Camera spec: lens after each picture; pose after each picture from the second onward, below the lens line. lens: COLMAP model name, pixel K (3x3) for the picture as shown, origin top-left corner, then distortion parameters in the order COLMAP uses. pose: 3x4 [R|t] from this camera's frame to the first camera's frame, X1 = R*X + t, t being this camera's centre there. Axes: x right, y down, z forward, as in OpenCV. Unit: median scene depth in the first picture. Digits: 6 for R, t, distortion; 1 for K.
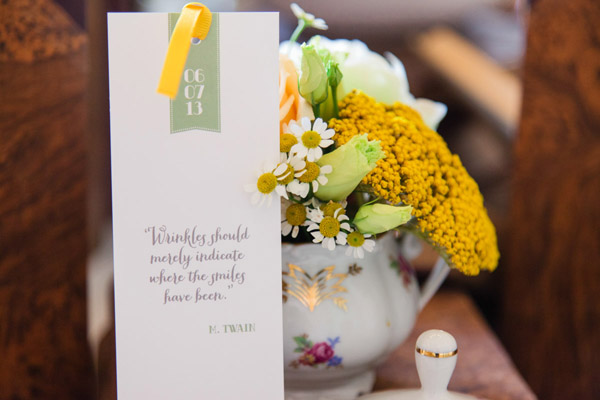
lens RADIAL K [[1766.8, 0, 304.5], [0, 1766.8, 199.4], [0, 0, 1]] dist [0.237178, 0.000000]
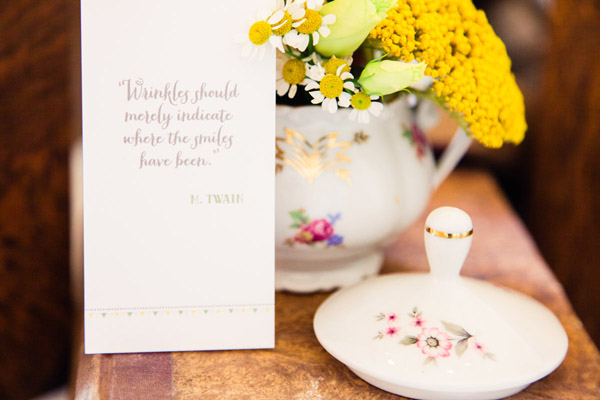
lens RADIAL K [[1766.8, 0, 296.2], [0, 1766.8, 198.7], [0, 0, 1]] dist [0.237178, 0.000000]
pose [[0.999326, 0.029008, -0.022485, 0.017588], [-0.027526, 0.997595, 0.063610, 0.015472], [0.024276, -0.062948, 0.997721, 0.121630]]
